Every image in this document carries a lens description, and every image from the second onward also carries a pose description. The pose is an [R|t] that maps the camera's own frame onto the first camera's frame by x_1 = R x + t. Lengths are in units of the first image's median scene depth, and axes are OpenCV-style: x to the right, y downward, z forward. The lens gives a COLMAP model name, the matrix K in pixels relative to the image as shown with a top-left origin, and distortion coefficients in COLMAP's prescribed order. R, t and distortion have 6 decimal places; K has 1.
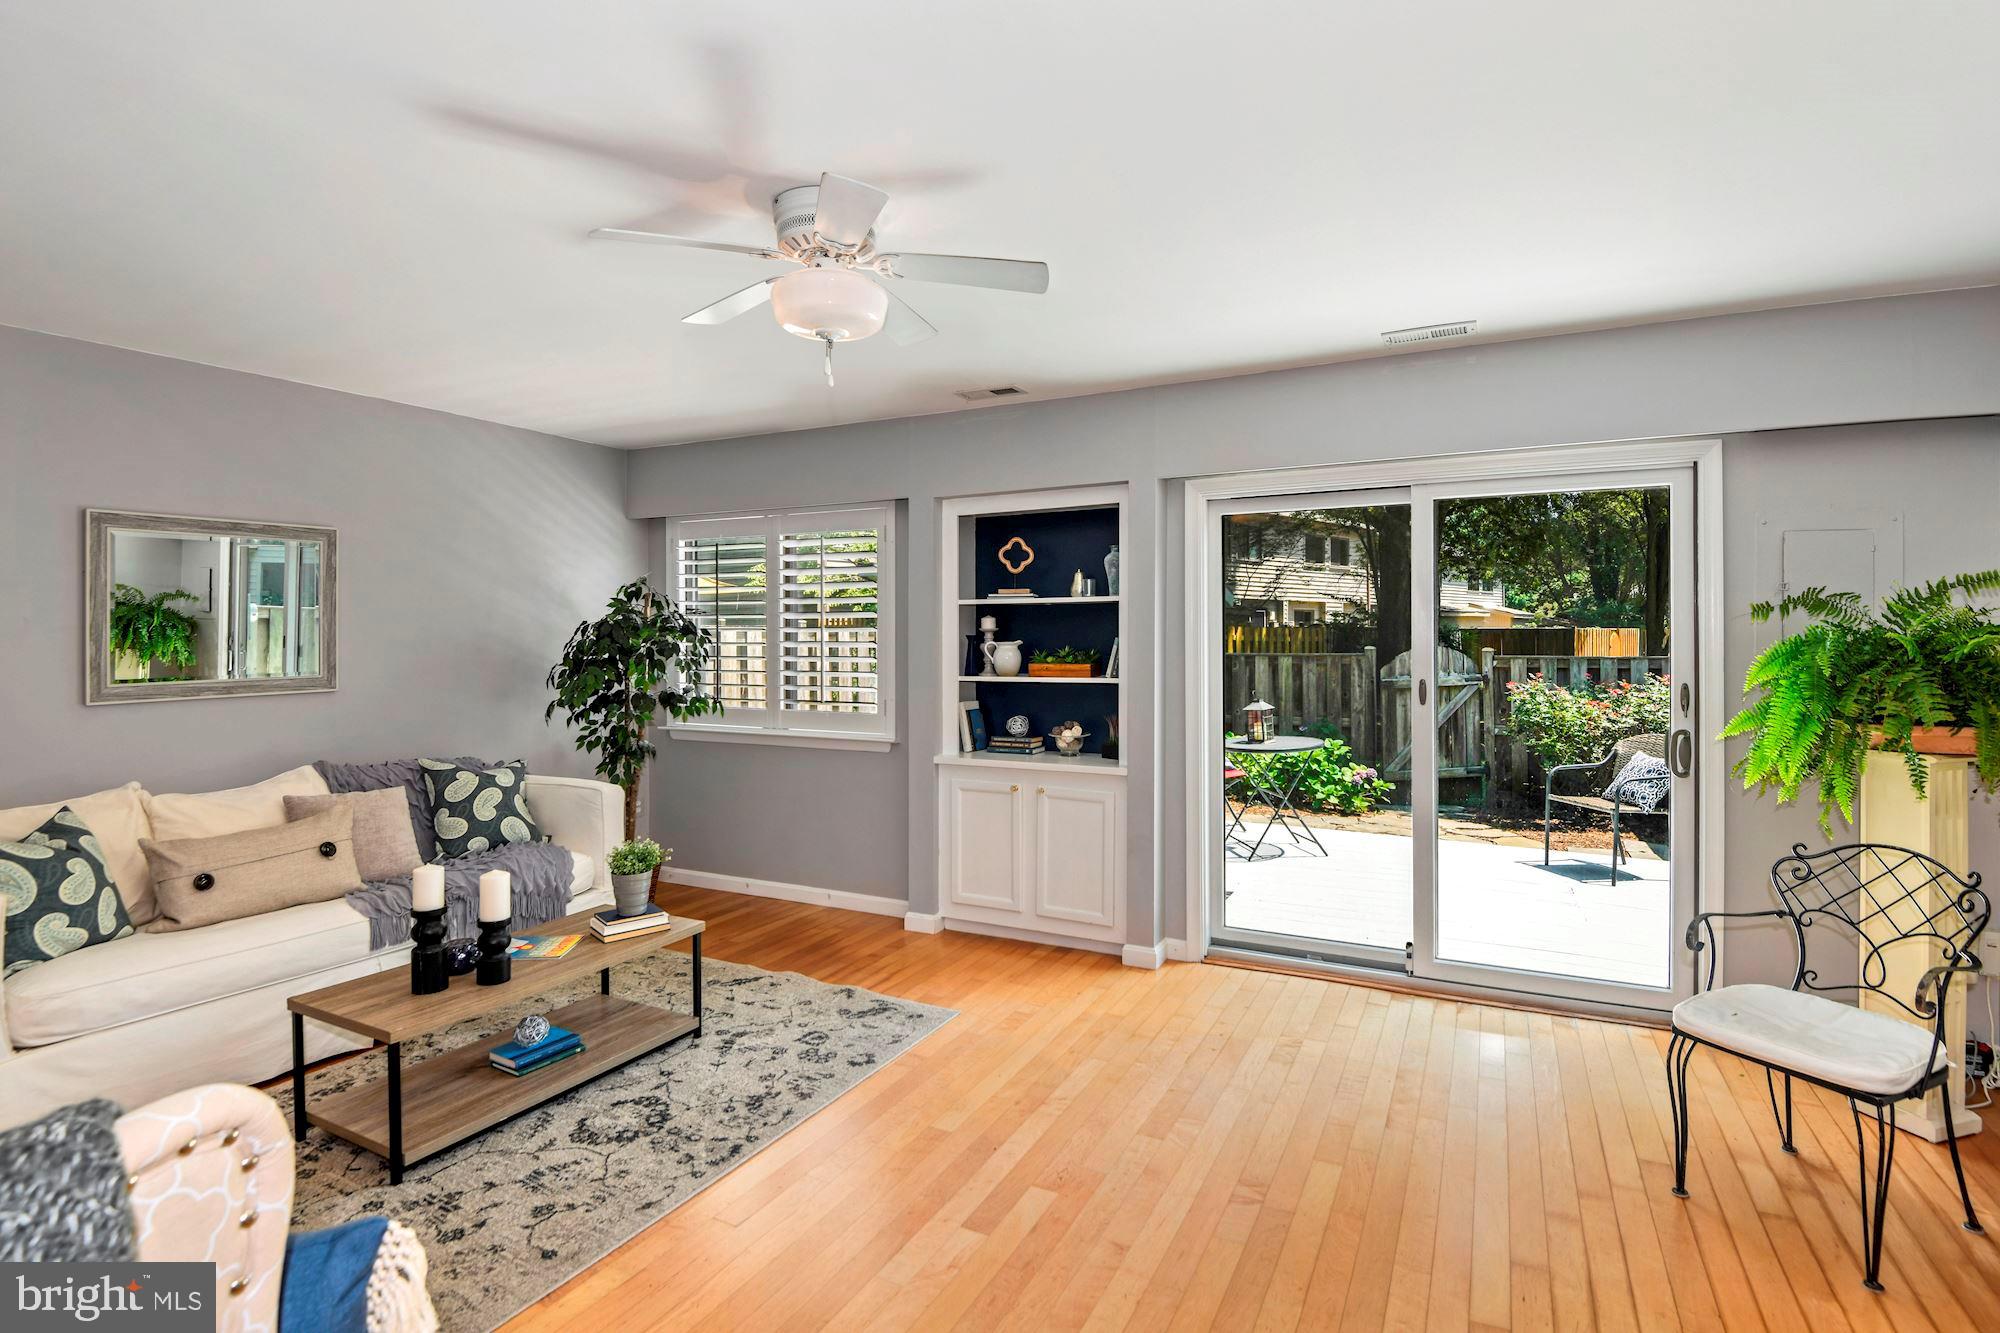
lens RADIAL K [[938.4, 0, 1015.3], [0, 938.4, 640.4], [0, 0, 1]] dist [0.015530, -0.007748]
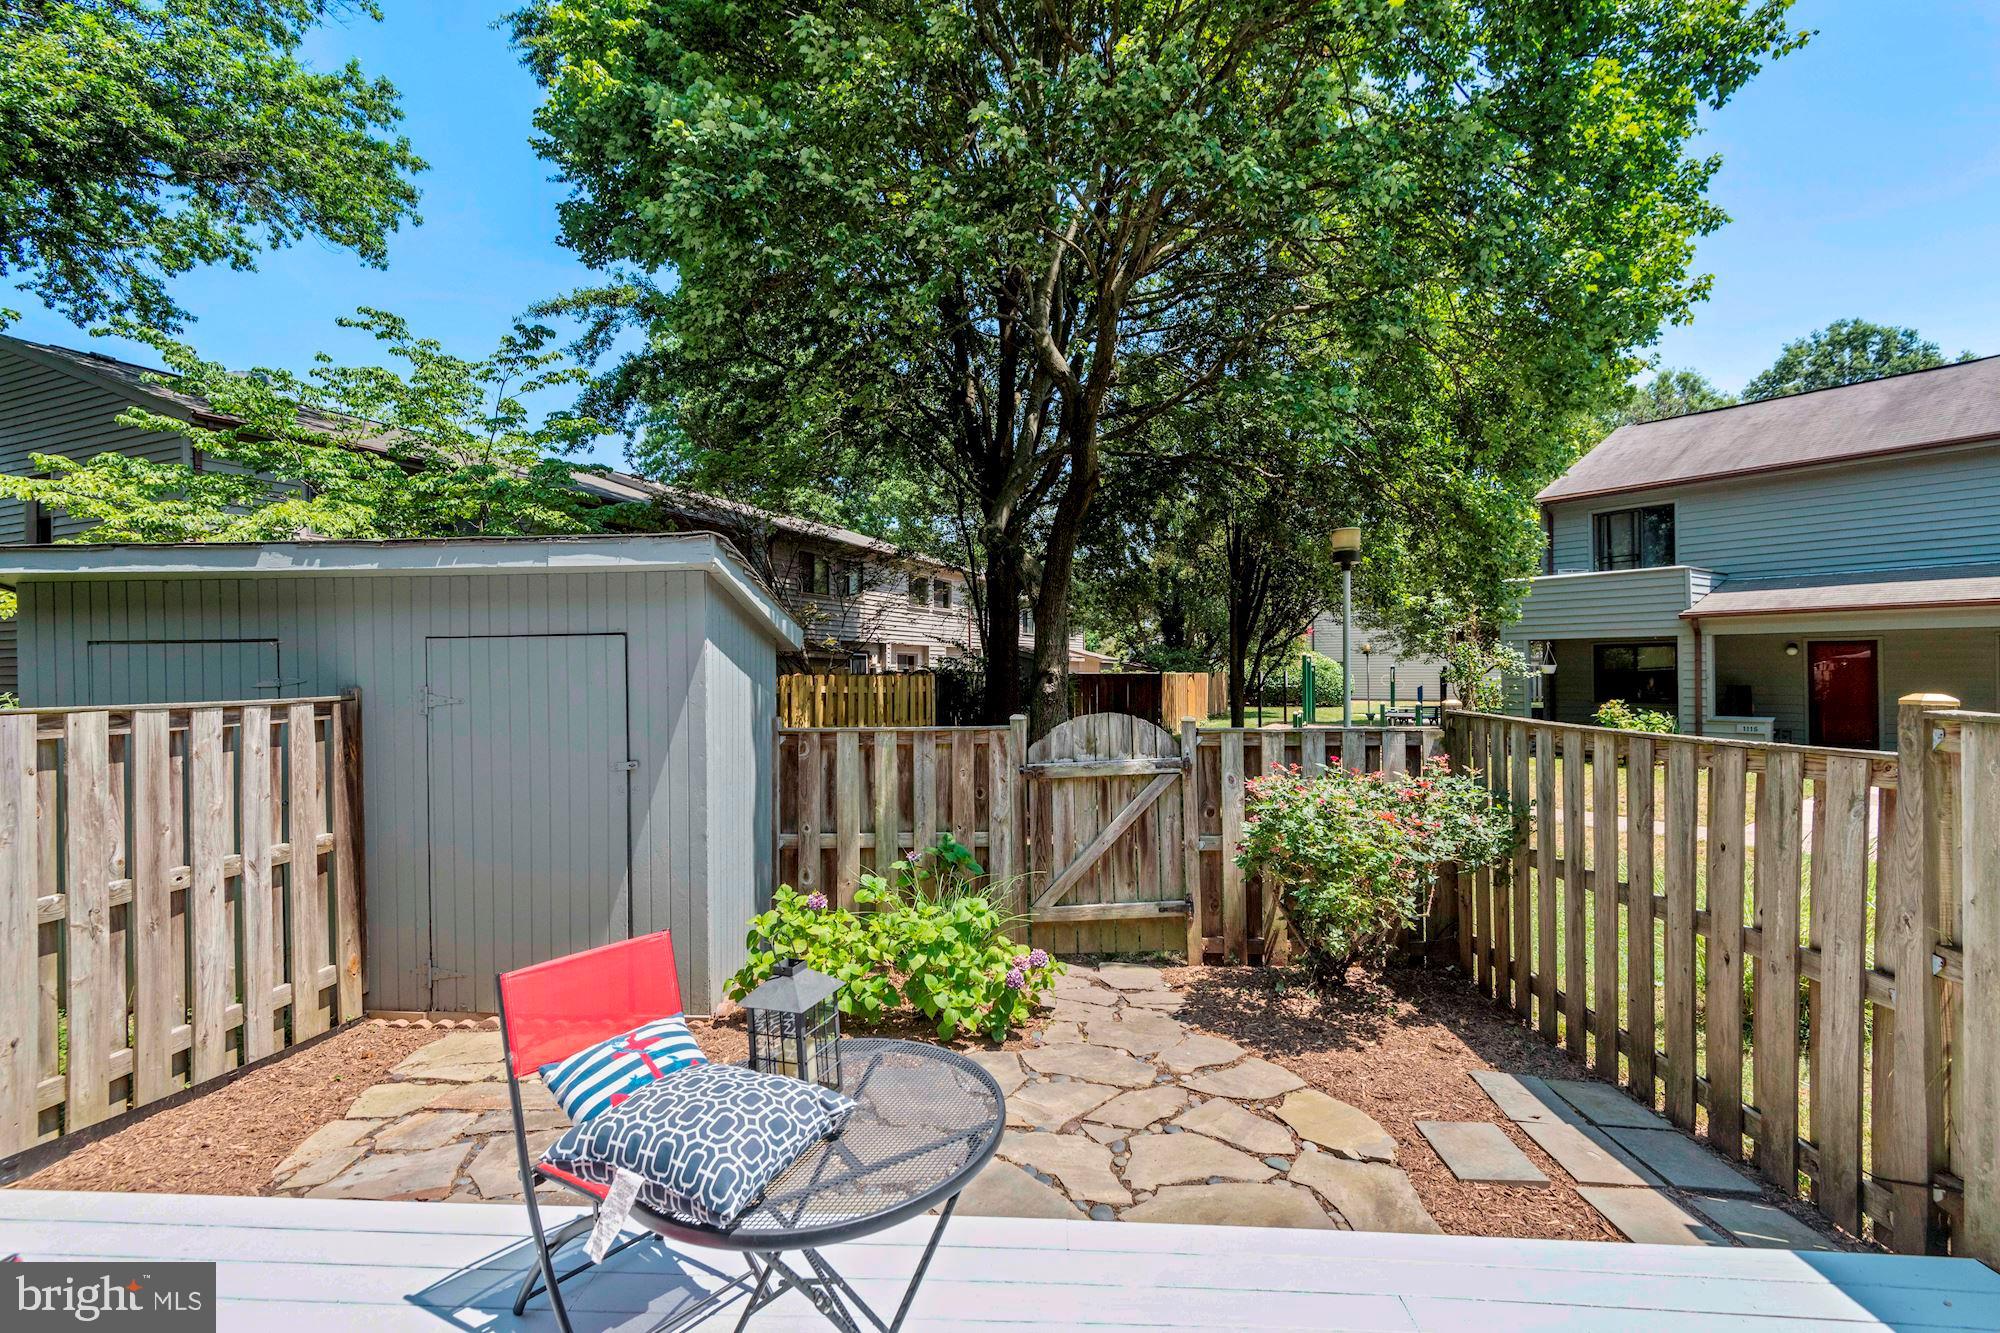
lens RADIAL K [[938.4, 0, 1005.6], [0, 938.4, 671.6], [0, 0, 1]] dist [0.015530, -0.007748]
pose [[0.919458, -0.002489, 0.393181, 0.045142], [0.007400, 0.999912, -0.010976, -0.005540], [-0.393119, 0.013001, 0.919396, 0.154489]]
